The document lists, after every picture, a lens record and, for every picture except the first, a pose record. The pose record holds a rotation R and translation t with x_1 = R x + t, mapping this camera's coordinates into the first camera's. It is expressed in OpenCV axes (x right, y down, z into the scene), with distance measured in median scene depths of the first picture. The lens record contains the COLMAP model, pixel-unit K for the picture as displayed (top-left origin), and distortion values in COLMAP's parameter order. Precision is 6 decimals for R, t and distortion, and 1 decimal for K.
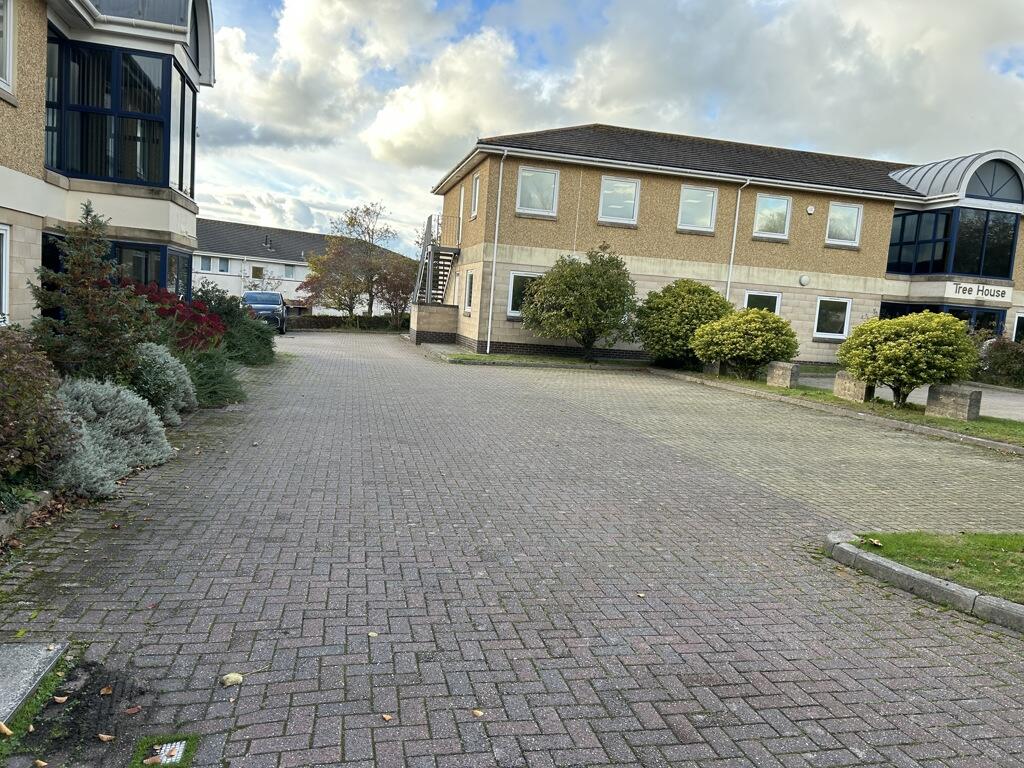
lens RADIAL K [[768.4, 0, 511.3], [0, 768.4, 381.3], [0, 0, 1]] dist [0.033121, -0.022984]
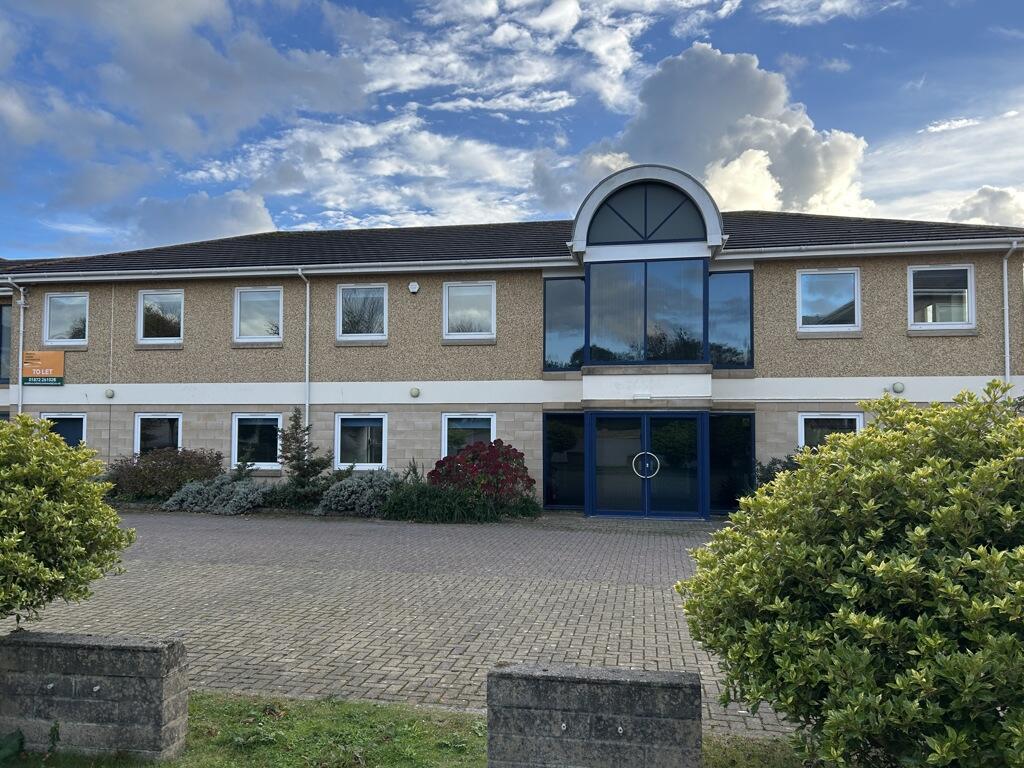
lens RADIAL K [[768.4, 0, 515.8], [0, 768.4, 388.0], [0, 0, 1]] dist [0.033121, -0.022984]
pose [[0.925150, -0.094015, -0.367775, 0.719083], [0.032814, 0.985025, -0.169261, -0.012430], [0.378181, 0.144524, 0.914381, 0.383275]]
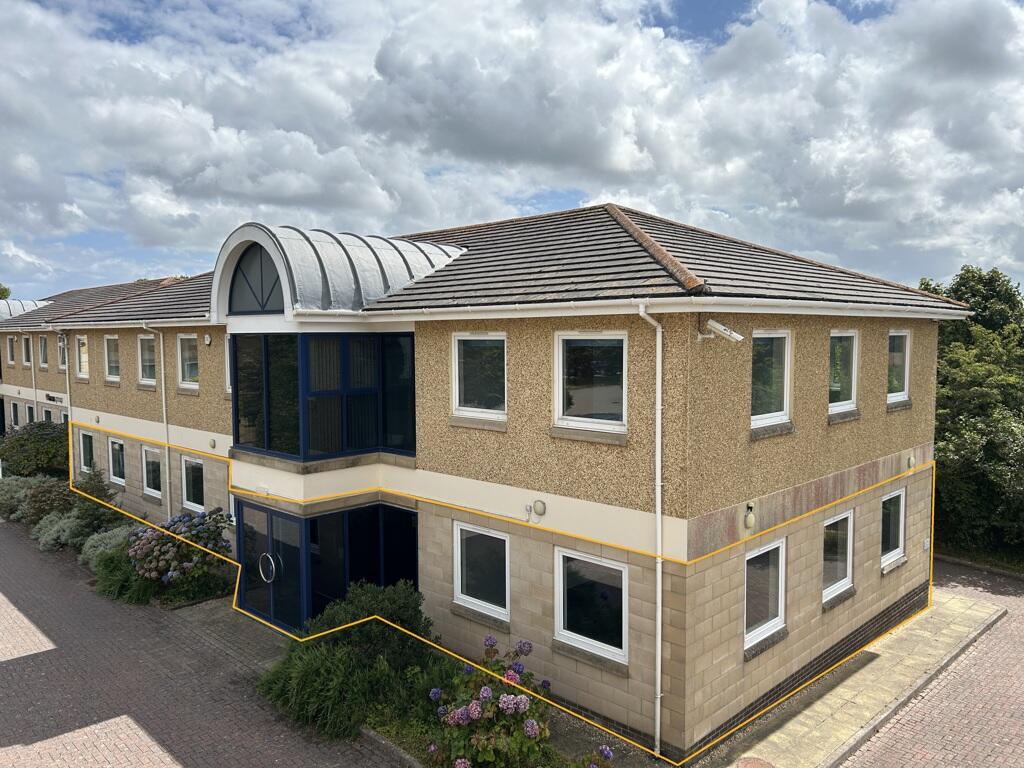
lens RADIAL K [[768.4, 0, 507.5], [0, 768.4, 384.4], [0, 0, 1]] dist [0.033121, -0.022984]
pose [[0.557508, -0.028349, -0.829687, 1.137582], [-0.042735, 0.997112, -0.062786, -0.153433], [0.829071, 0.070461, 0.554687, 0.821432]]
